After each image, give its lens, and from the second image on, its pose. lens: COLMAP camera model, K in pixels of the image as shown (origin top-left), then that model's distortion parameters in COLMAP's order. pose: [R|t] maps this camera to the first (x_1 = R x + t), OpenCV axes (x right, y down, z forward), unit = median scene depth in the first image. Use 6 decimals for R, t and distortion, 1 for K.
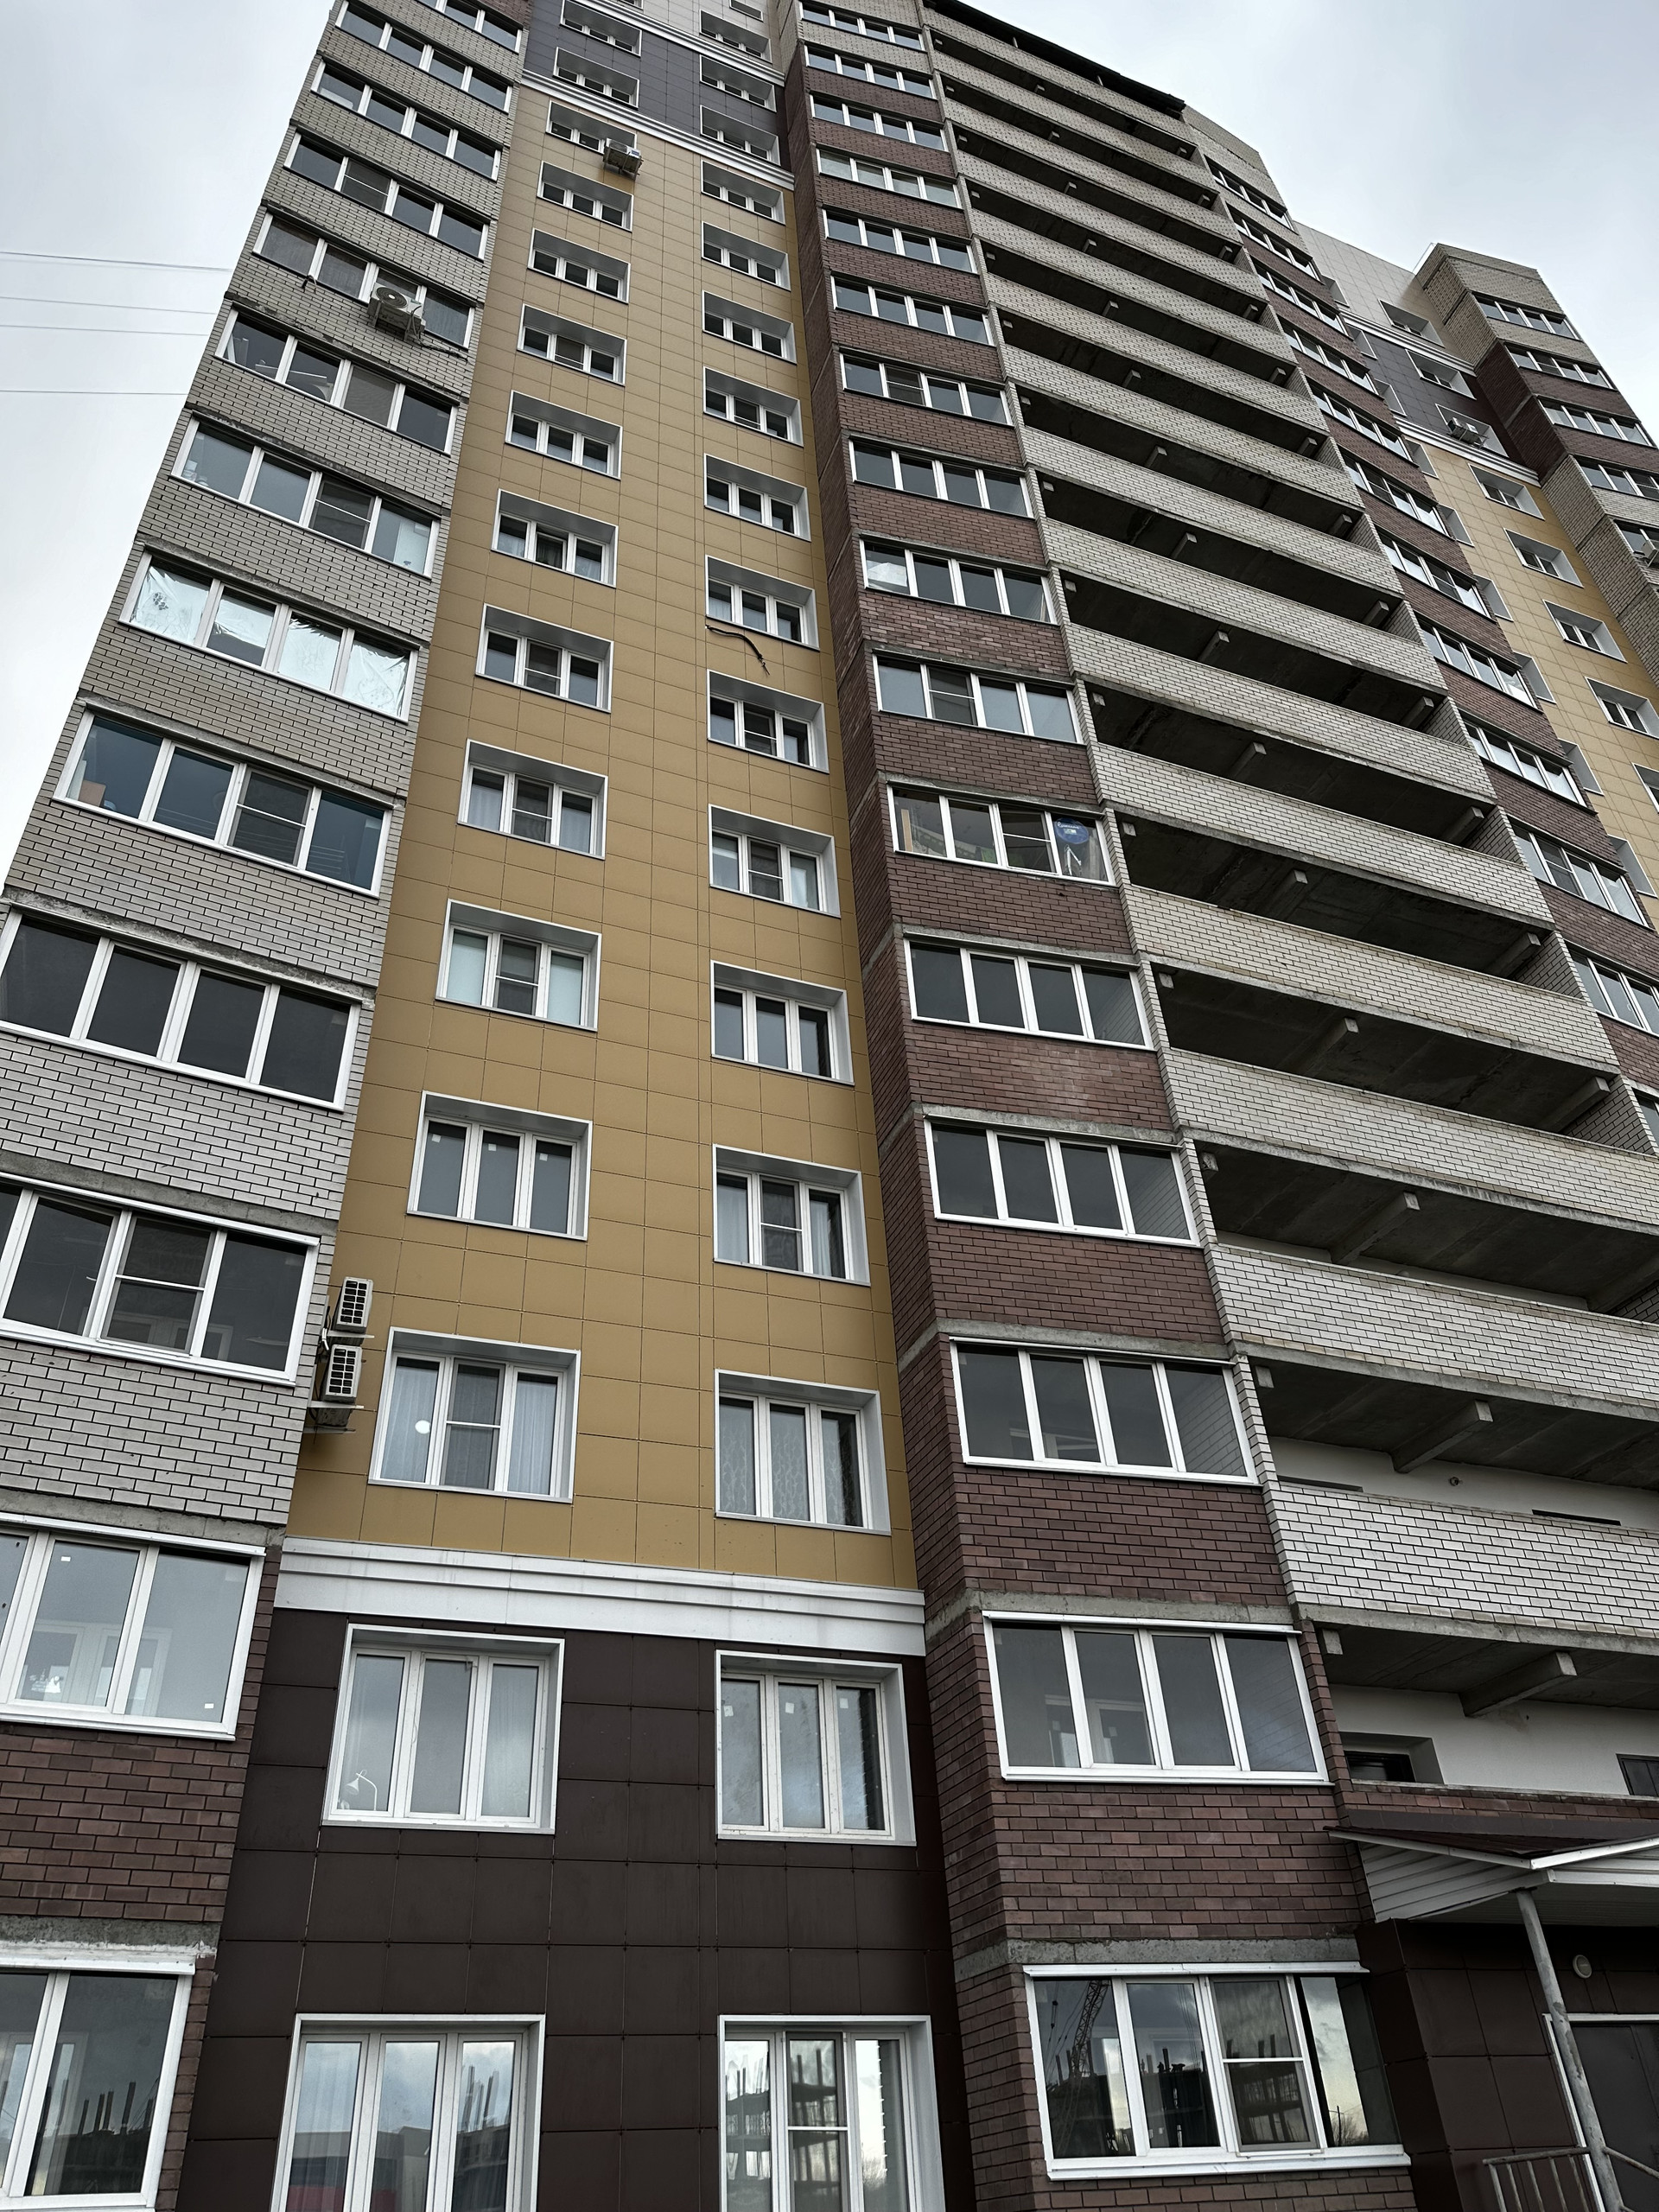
lens RADIAL K [[1545.8, 0, 834.0], [0, 1545.8, 1099.8], [0, 0, 1]] dist [0.002822, -0.039184]
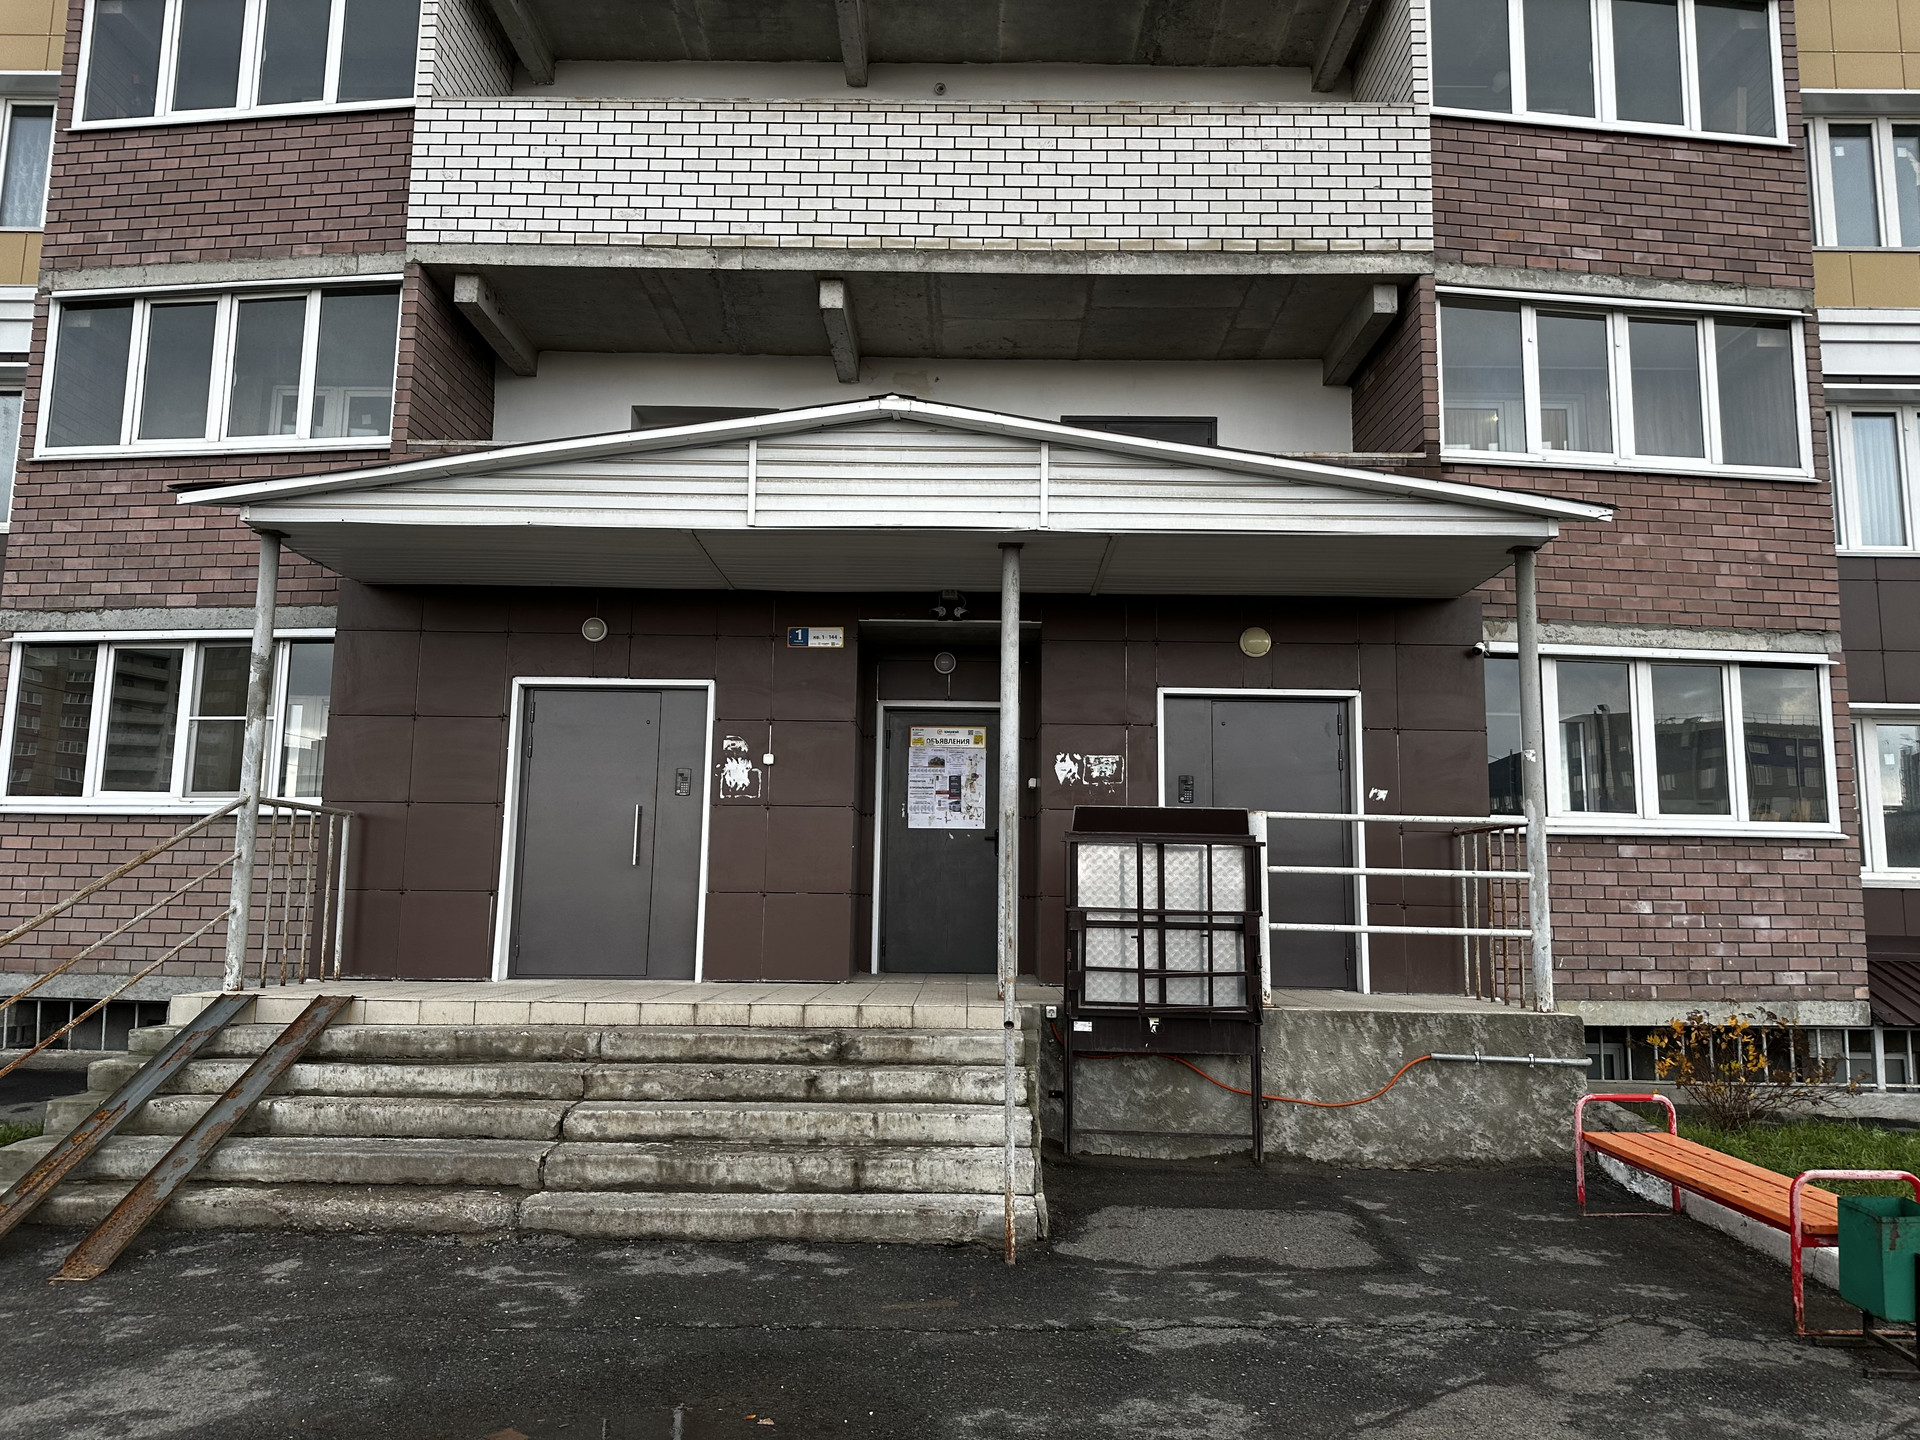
lens RADIAL K [[1341.8, 0, 967.7], [0, 1341.8, 712.1], [0, 0, 1]] dist [0.002822, -0.039184]
pose [[0.932490, 0.012413, -0.360983, 0.867872], [0.180034, 0.850440, 0.494307, 0.245883], [0.313131, -0.525925, 0.790792, 0.408850]]
